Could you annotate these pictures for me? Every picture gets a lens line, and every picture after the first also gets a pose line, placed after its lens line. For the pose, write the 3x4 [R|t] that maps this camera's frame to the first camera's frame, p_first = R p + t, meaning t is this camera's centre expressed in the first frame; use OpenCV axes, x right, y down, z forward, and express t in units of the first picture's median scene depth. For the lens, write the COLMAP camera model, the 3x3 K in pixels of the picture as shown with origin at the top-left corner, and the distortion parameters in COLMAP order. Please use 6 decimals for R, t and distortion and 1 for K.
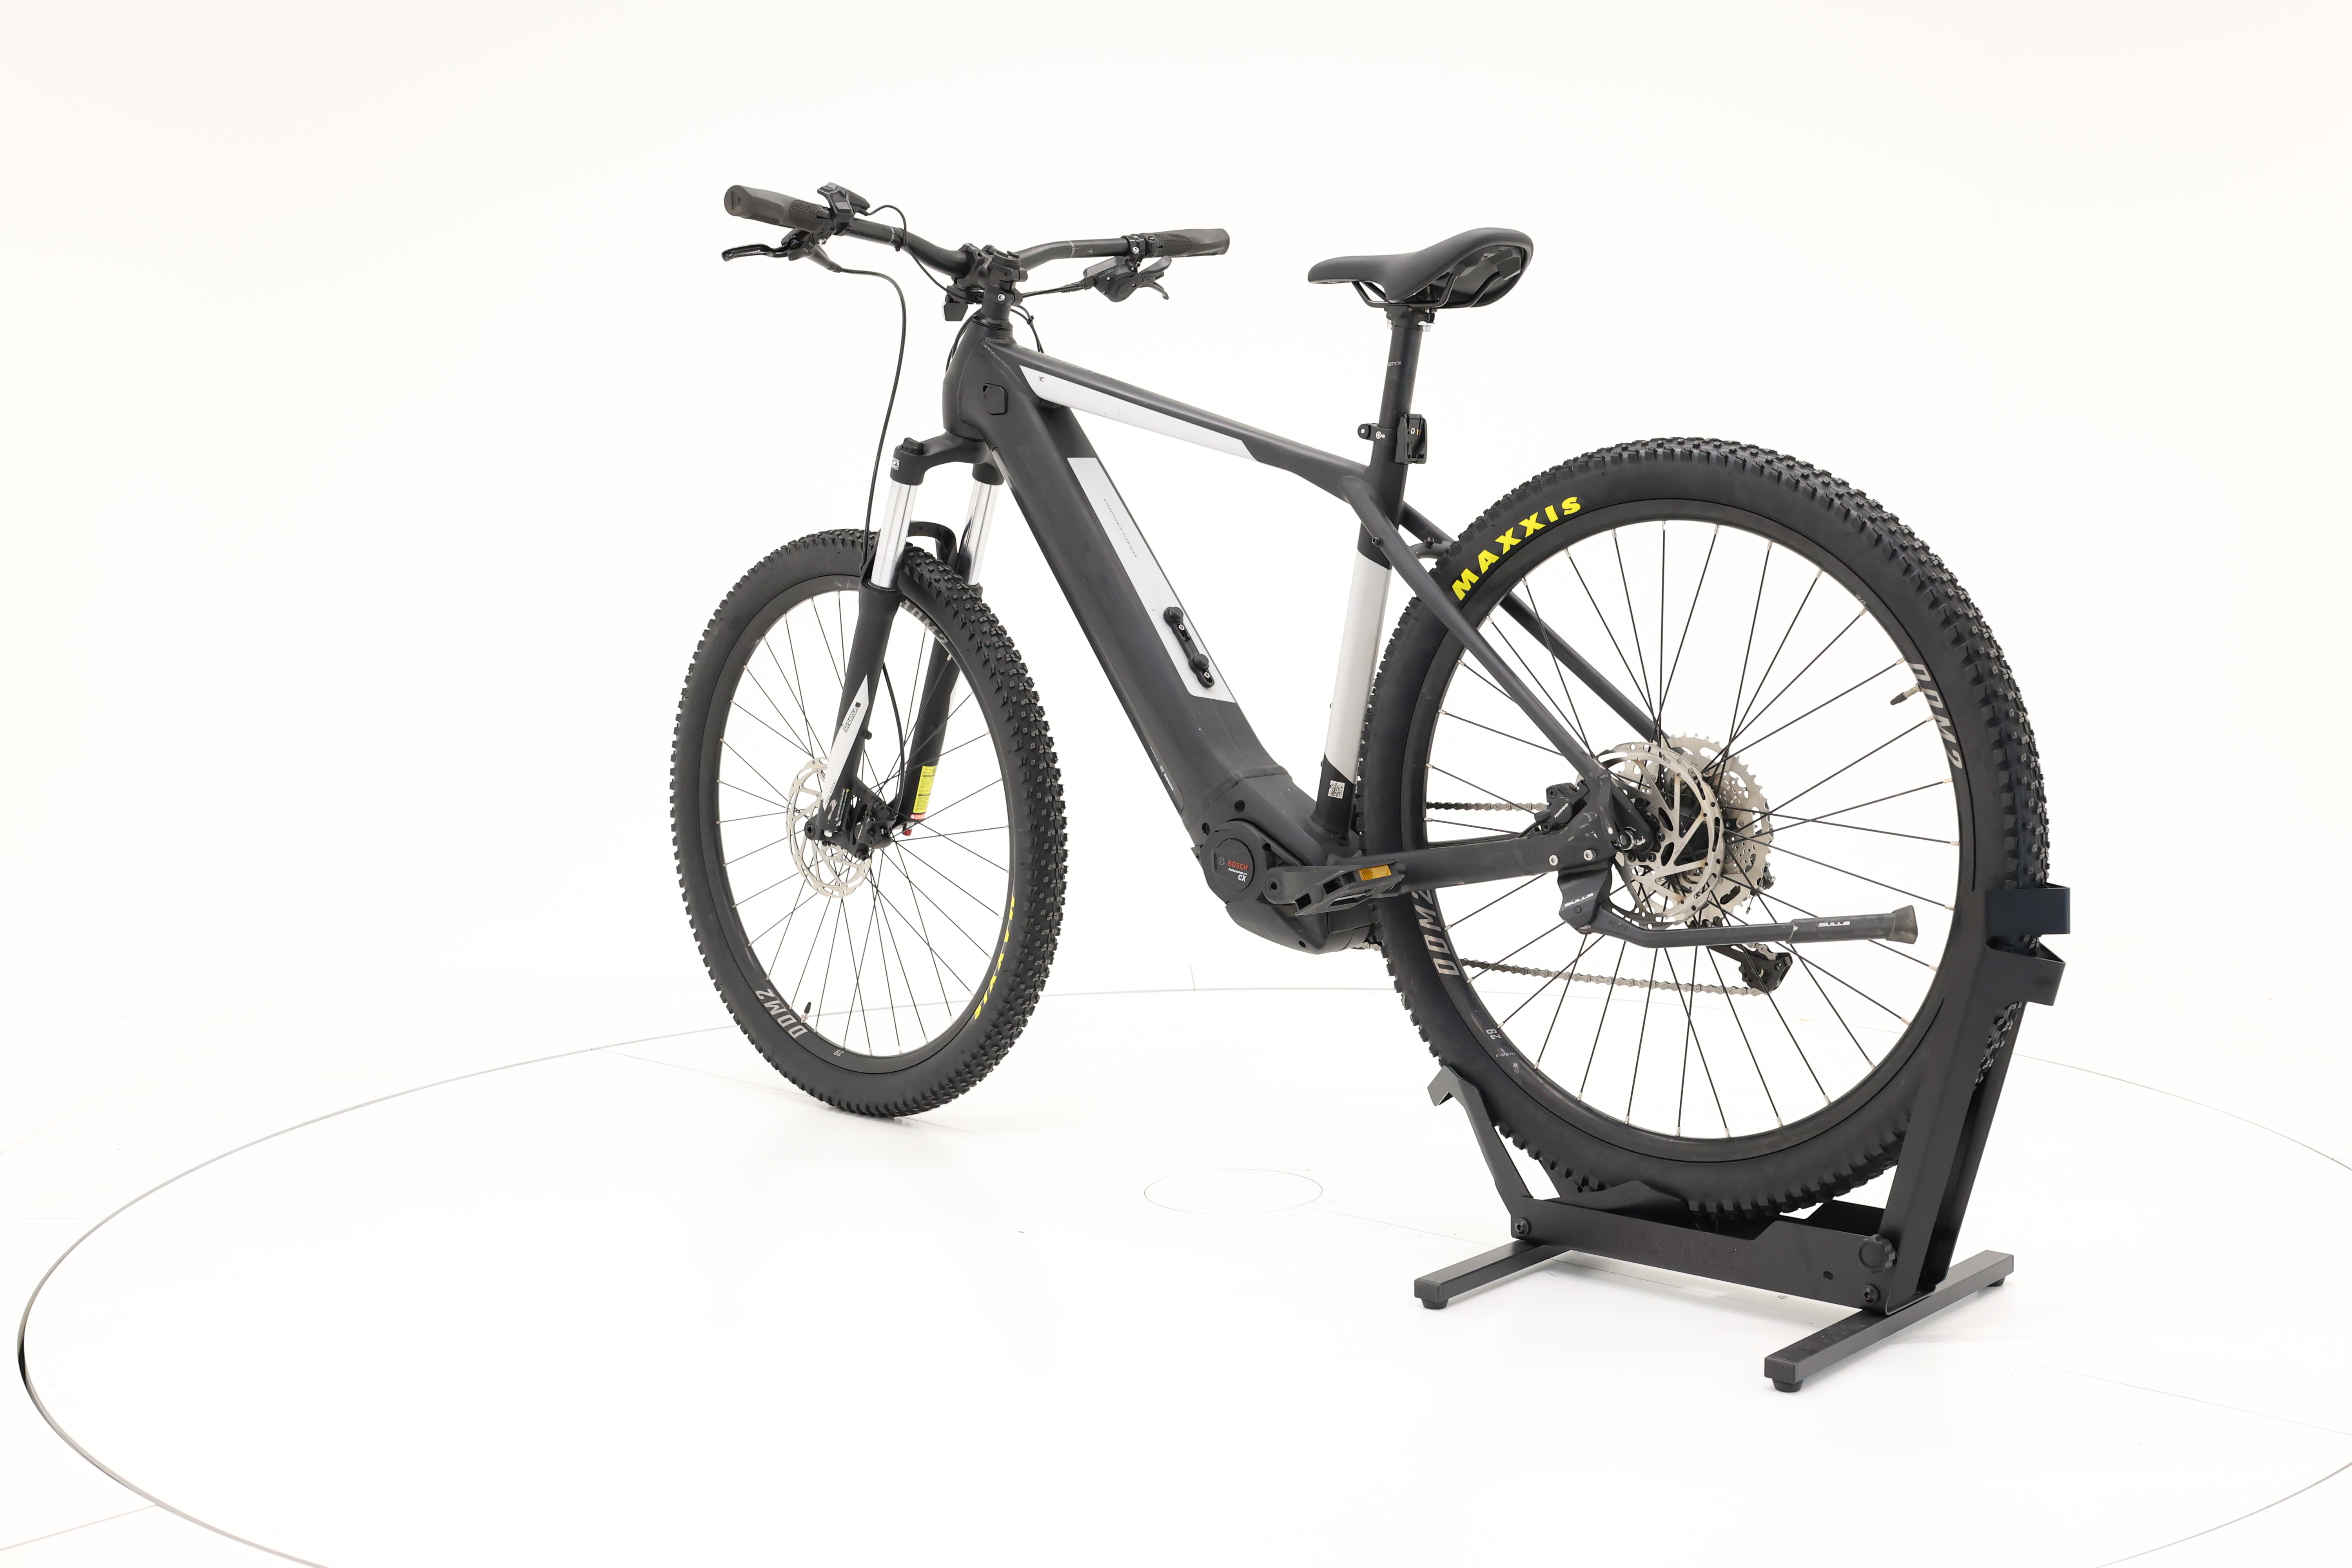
lens RADIAL K [[2655.0, 0, 1186.5], [0, 2655.0, 780.7], [0, 0, 1]] dist [0.027098, 0.000000]
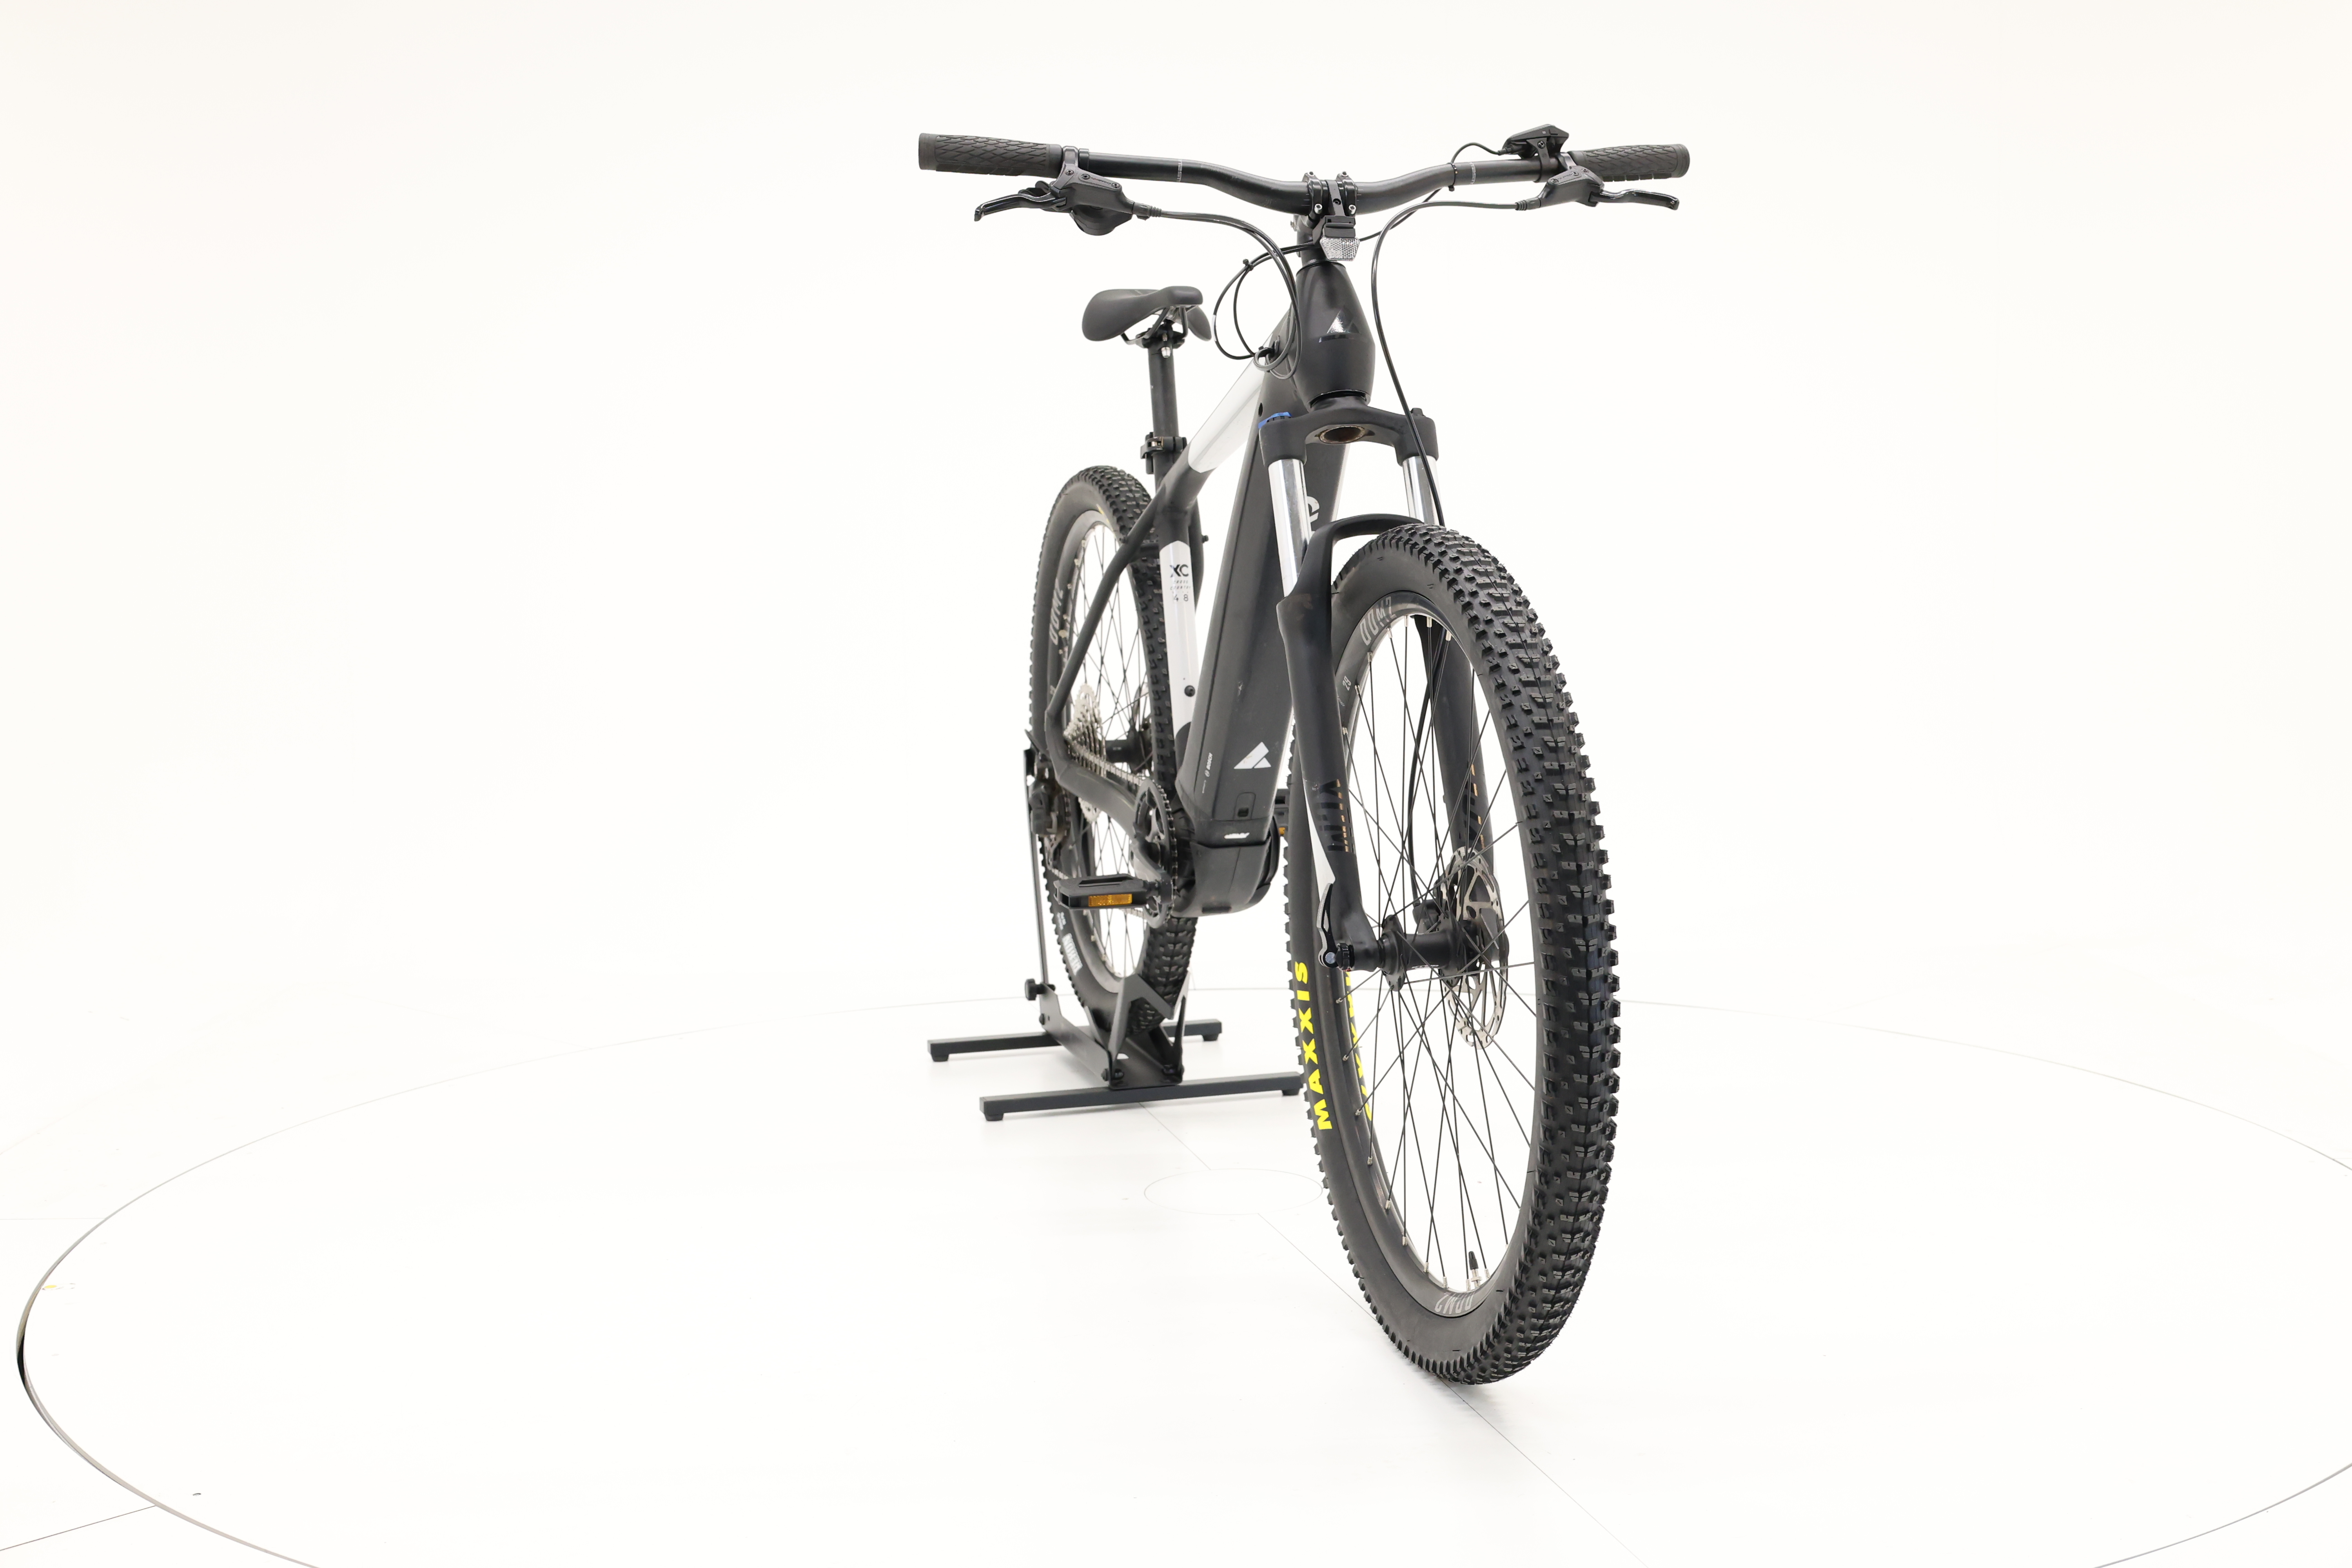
lens RADIAL K [[2655.0, 0, 1179.0], [0, 2655.0, 788.8], [0, 0, 1]] dist [0.027098, 0.000000]
pose [[-0.844009, -0.019076, 0.535989, -0.545599], [0.093045, 0.979005, 0.181359, -0.193898], [-0.528196, 0.202940, -0.824514, 1.976174]]
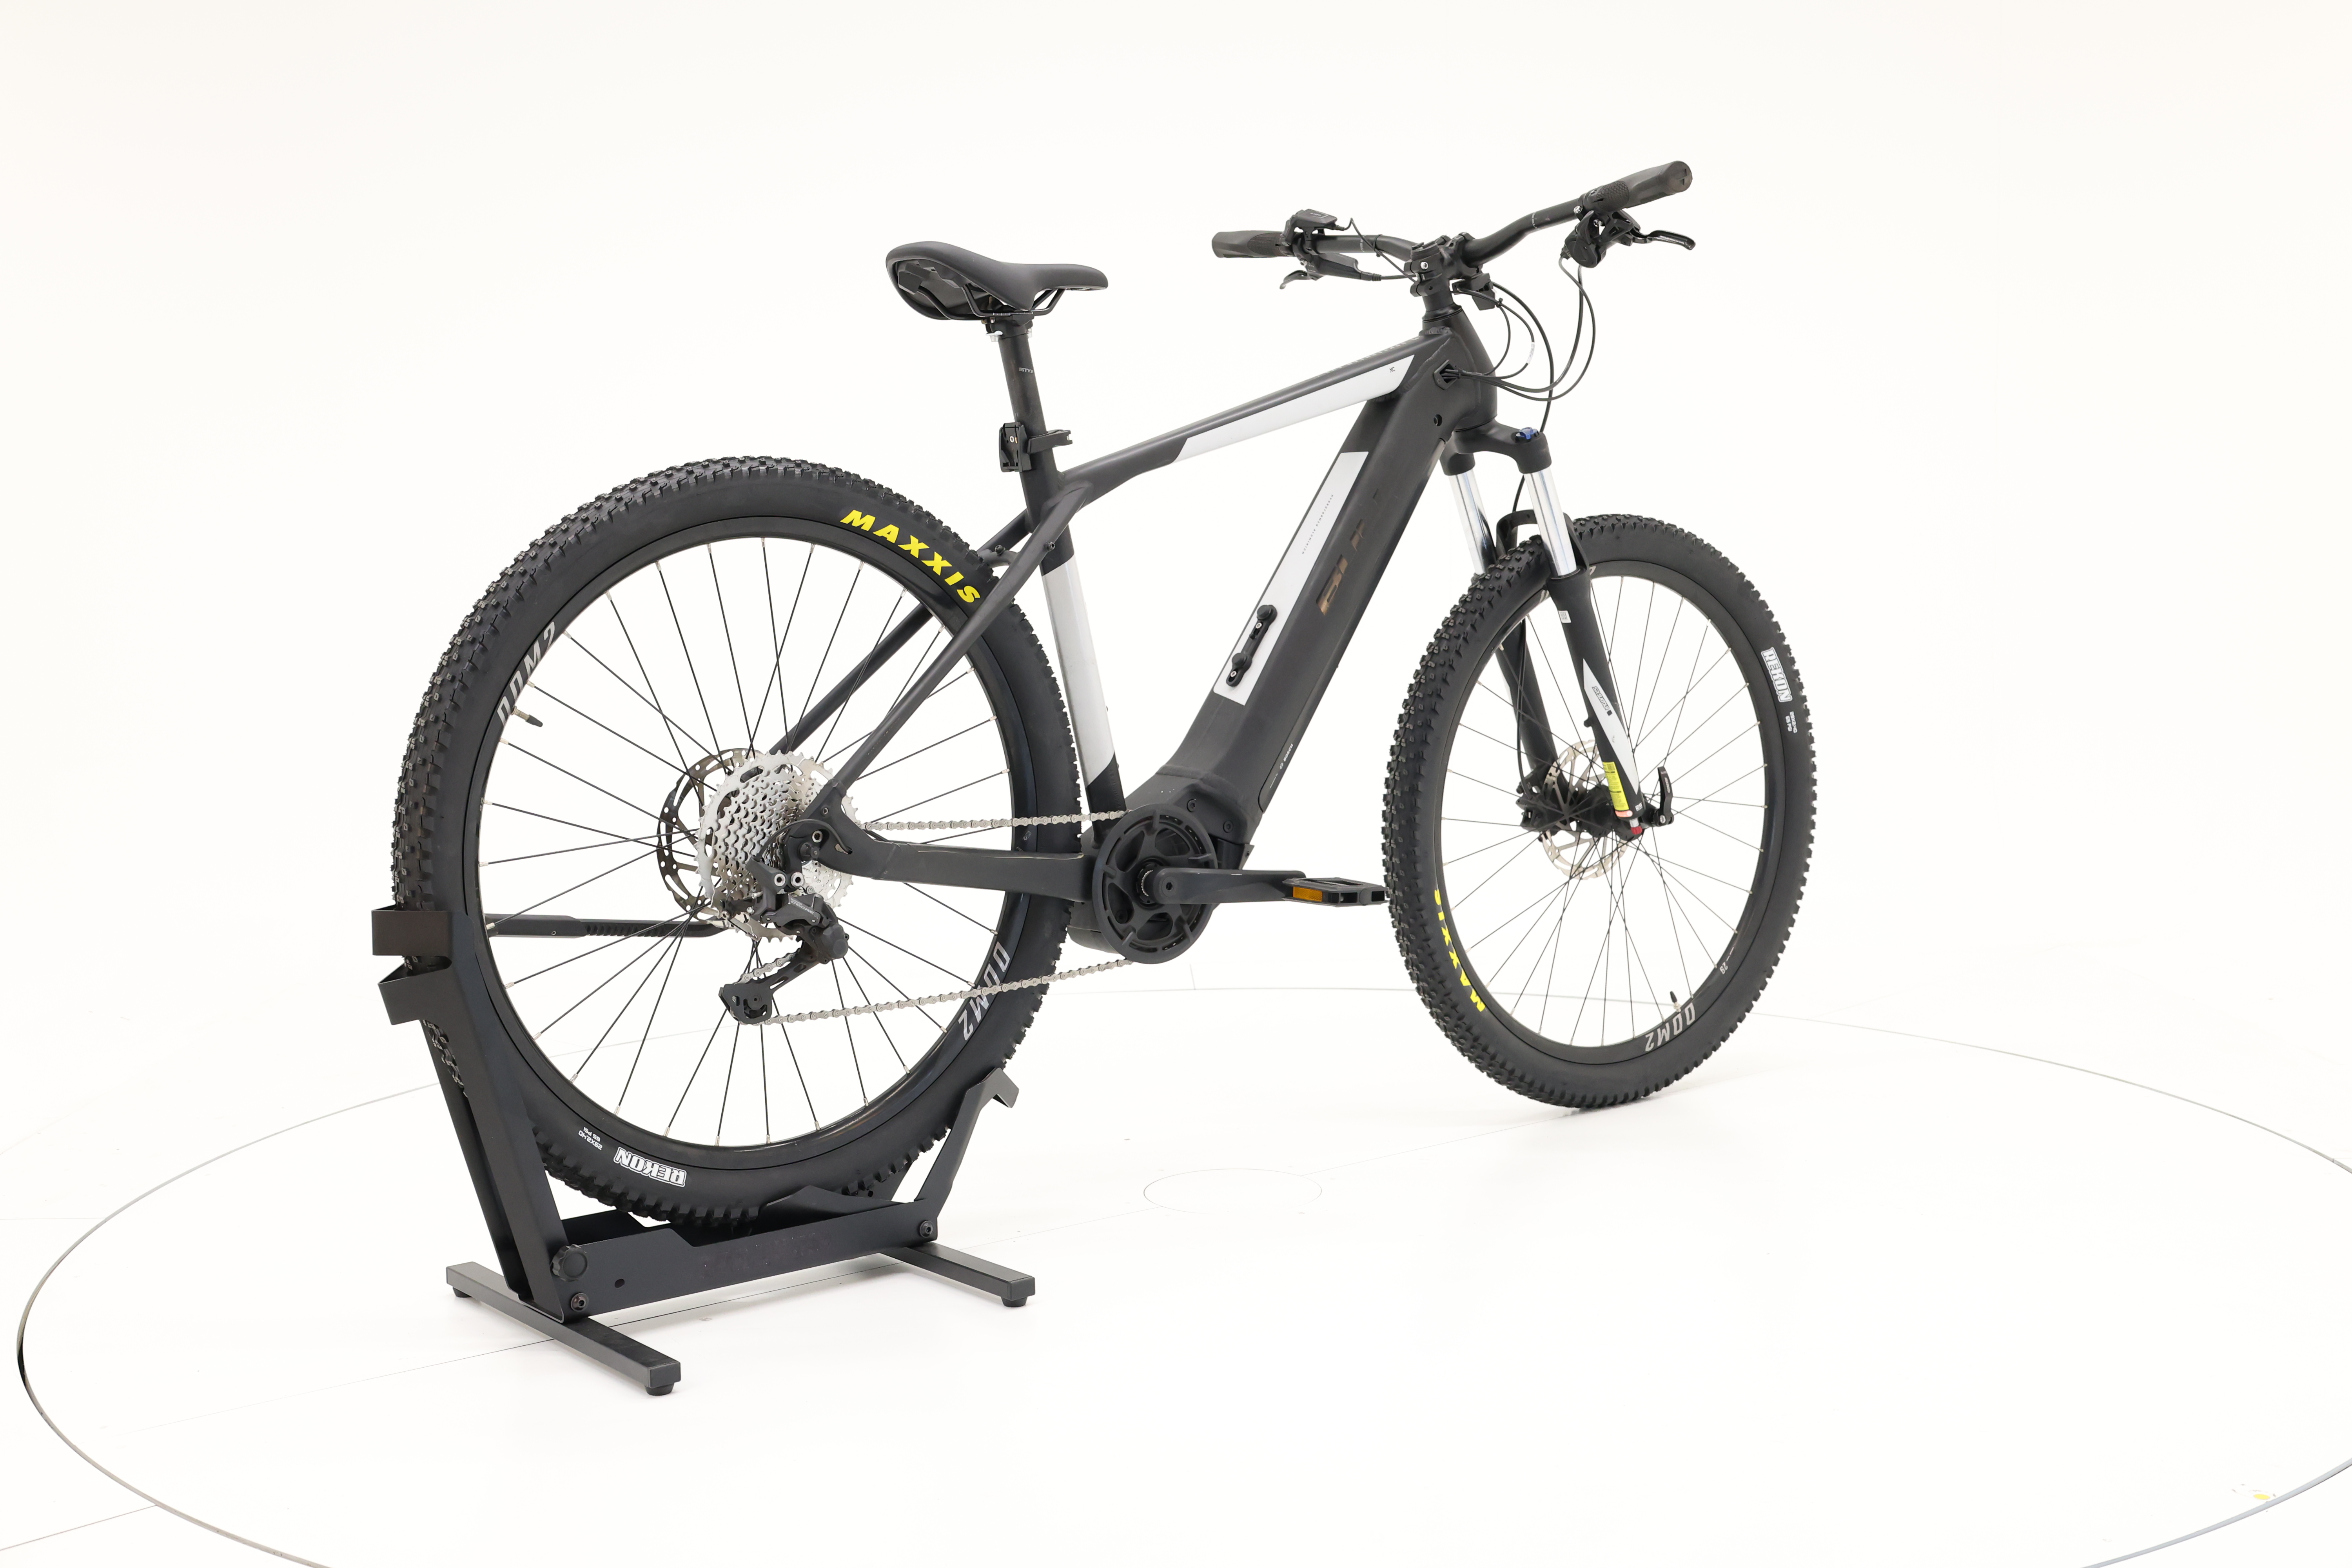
lens RADIAL K [[2655.0, 0, 1187.0], [0, 2655.0, 791.8], [0, 0, 1]] dist [0.027098, 0.000000]
pose [[-0.147190, 0.126021, -0.981047, 1.075672], [-0.078285, 0.987255, 0.138564, -0.143729], [0.986005, 0.097196, -0.135449, 1.208680]]
